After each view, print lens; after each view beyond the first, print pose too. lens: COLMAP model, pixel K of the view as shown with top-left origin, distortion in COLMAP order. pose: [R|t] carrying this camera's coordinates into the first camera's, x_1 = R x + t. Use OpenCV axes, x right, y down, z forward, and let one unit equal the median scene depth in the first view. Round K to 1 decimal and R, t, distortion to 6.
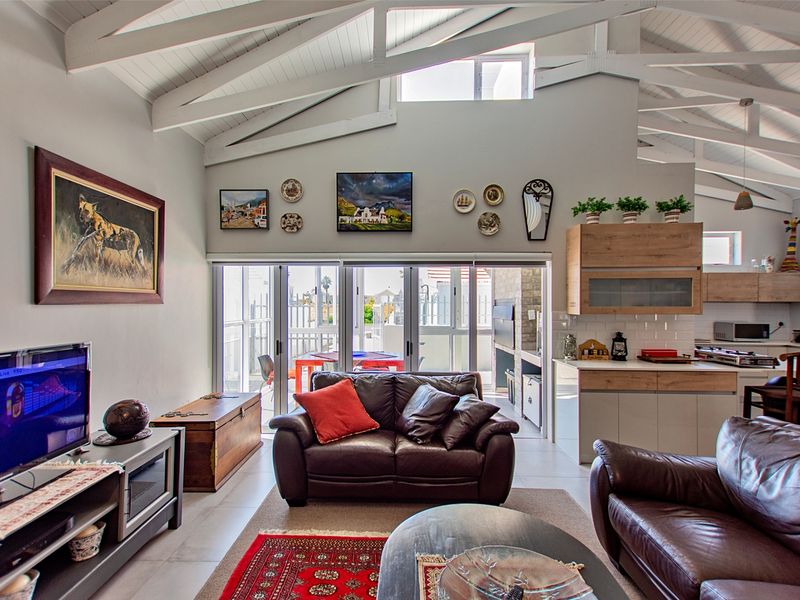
lens RADIAL K [[392.1, 0, 398.4], [0, 392.1, 303.1], [0, 0, 1]] dist [0.025187, -0.000239]
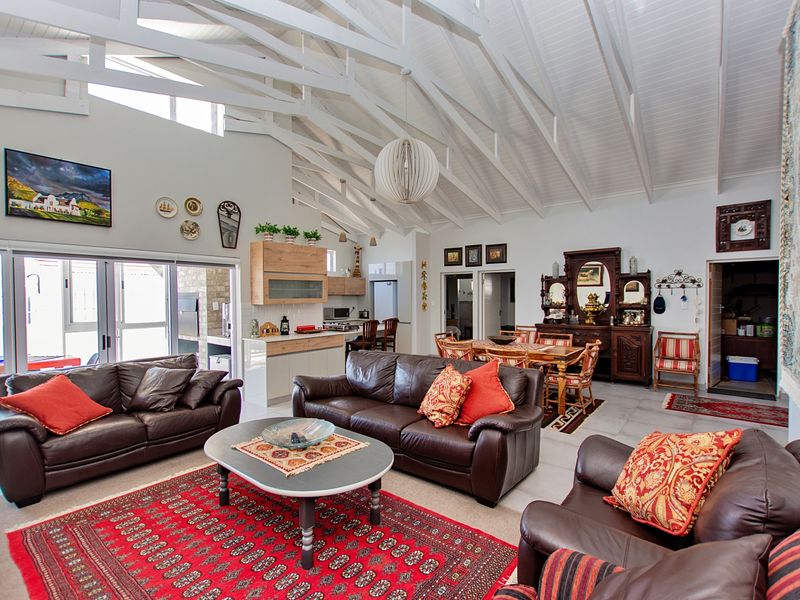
lens RADIAL K [[392.1, 0, 398.4], [0, 392.1, 303.1], [0, 0, 1]] dist [0.025187, -0.000239]
pose [[0.613784, -0.019091, 0.789243, -0.345197], [0.002973, 0.999756, 0.021871, -0.005873], [-0.789468, -0.011078, 0.613691, -0.244510]]
